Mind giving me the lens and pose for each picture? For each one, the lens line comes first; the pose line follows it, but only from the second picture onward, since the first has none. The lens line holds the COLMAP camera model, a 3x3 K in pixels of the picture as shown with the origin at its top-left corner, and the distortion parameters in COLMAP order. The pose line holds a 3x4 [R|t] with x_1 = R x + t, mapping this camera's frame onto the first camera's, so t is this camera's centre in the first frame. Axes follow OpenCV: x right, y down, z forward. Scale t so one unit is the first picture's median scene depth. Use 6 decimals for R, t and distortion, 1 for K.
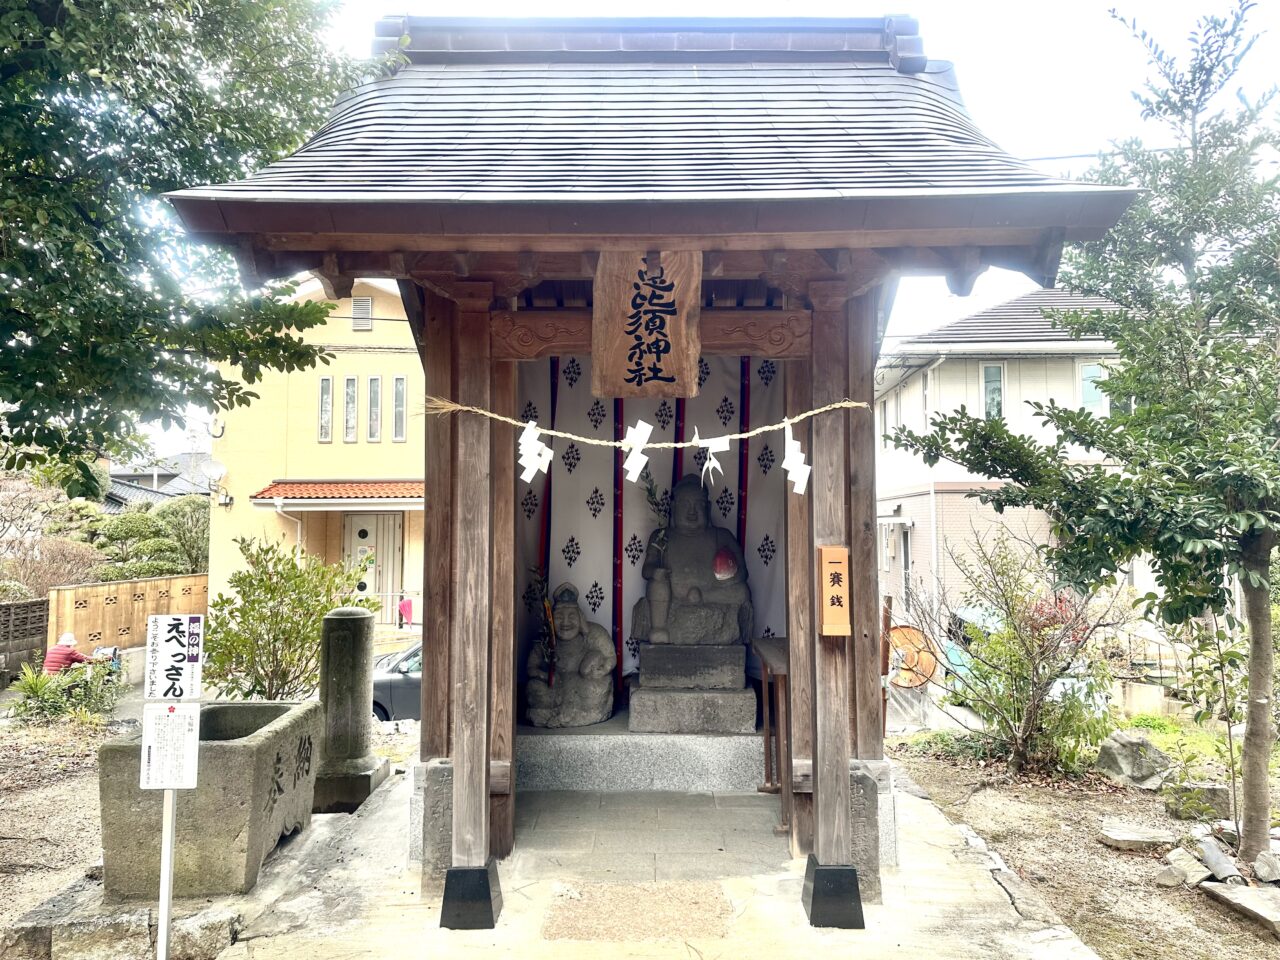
lens RADIAL K [[882.4, 0, 647.0], [0, 882.4, 472.3], [0, 0, 1]] dist [0.081224, -0.000179]
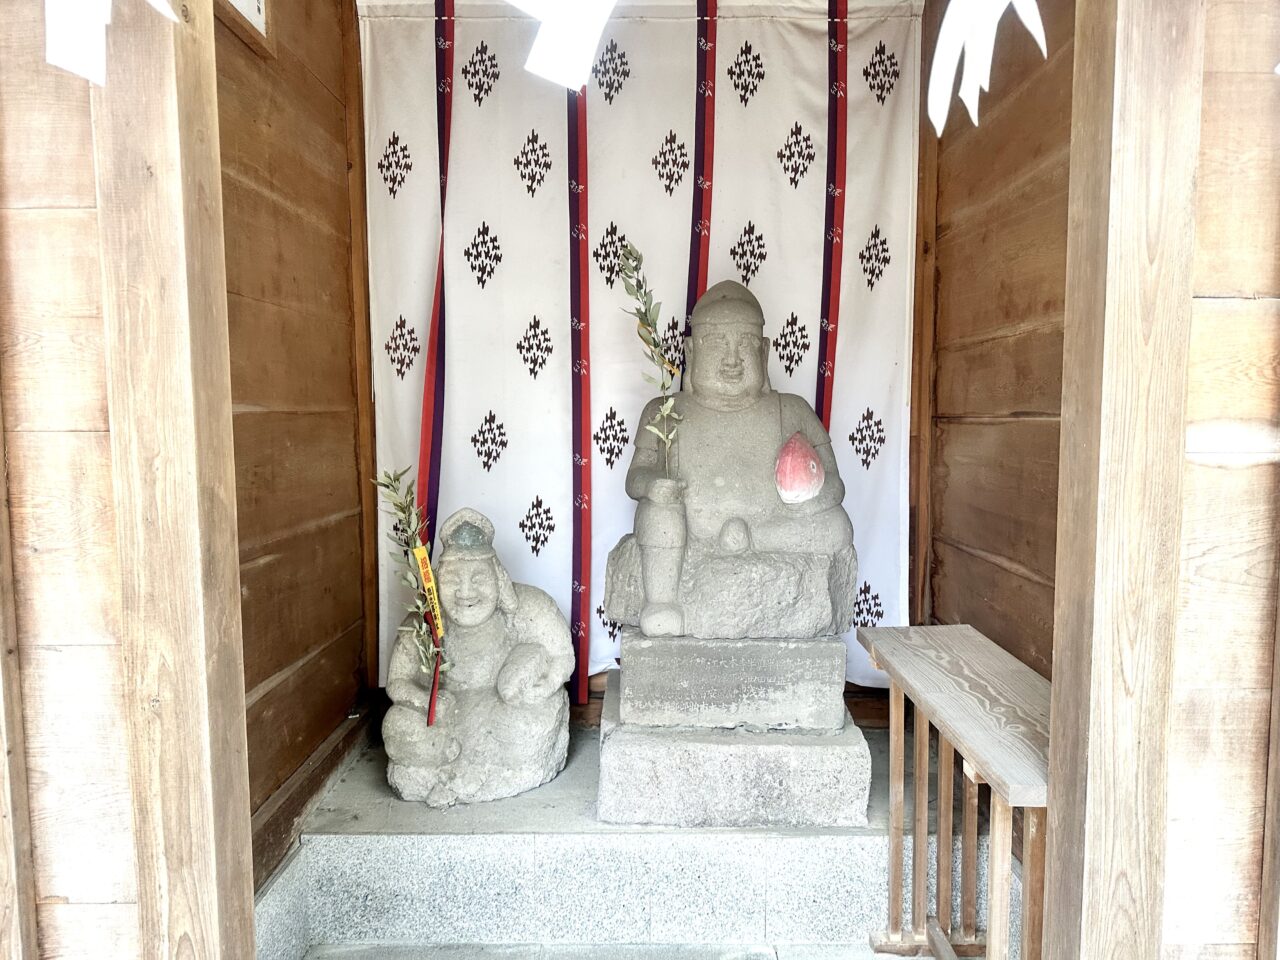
lens RADIAL K [[882.4, 0, 647.0], [0, 882.4, 472.3], [0, 0, 1]] dist [0.081224, -0.000179]
pose [[0.999931, -0.001304, 0.011684, 0.000246], [-0.000227, 0.991501, 0.130097, 0.043097], [-0.011754, -0.130090, 0.991432, 0.521844]]
